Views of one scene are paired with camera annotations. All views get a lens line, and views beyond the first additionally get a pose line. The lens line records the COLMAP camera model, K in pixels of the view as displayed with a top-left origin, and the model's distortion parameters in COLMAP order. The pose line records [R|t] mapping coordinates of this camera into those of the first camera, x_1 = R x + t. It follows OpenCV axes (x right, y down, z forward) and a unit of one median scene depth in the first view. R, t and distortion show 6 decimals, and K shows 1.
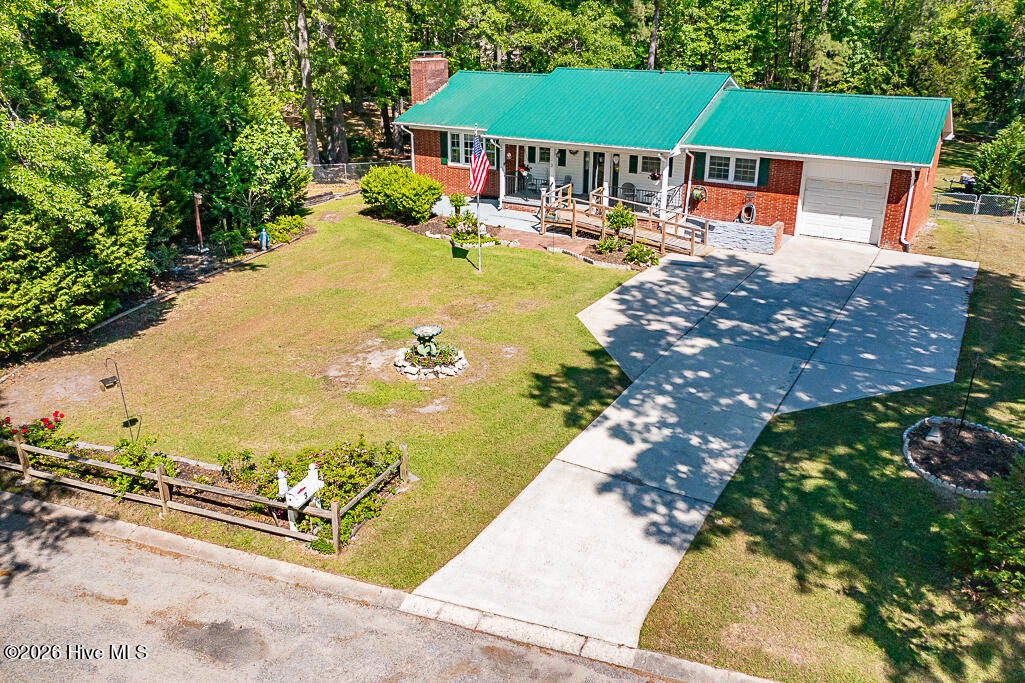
lens RADIAL K [[825.1, 0, 512.5], [0, 825.1, 341.5], [0, 0, 1]] dist [0.003362, -0.006576]
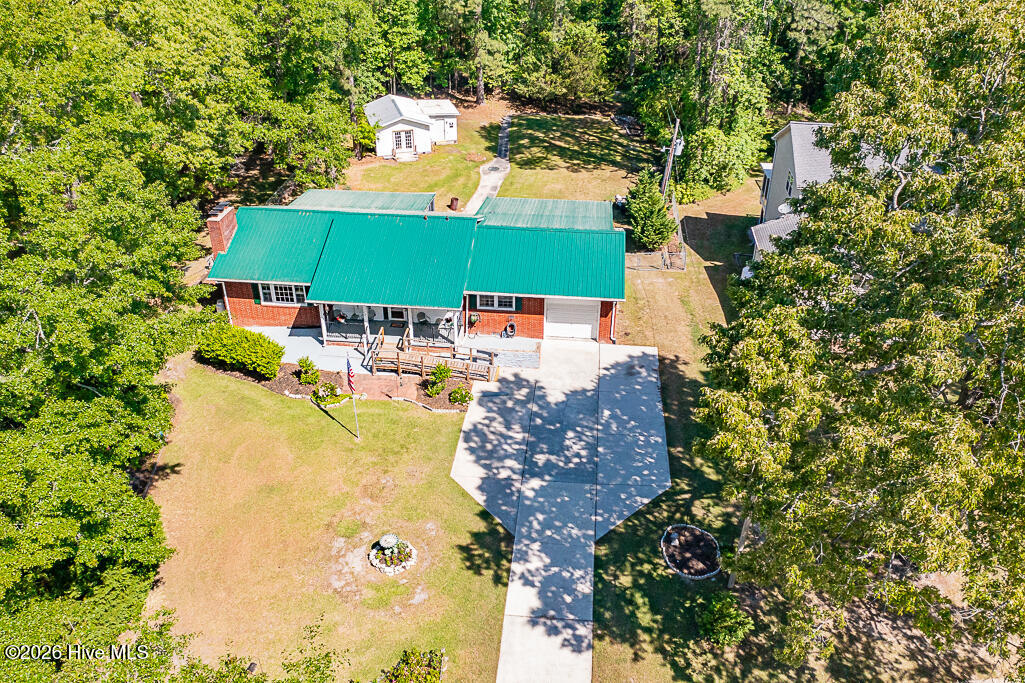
lens RADIAL K [[810.7, 0, 512.5], [0, 810.7, 341.5], [0, 0, 1]] dist [-0.006742, -0.000045]
pose [[0.907946, -0.245421, 0.339709, -0.257500], [0.187229, 0.962743, 0.195116, -0.515906], [-0.374938, -0.113552, 0.920069, -0.399776]]
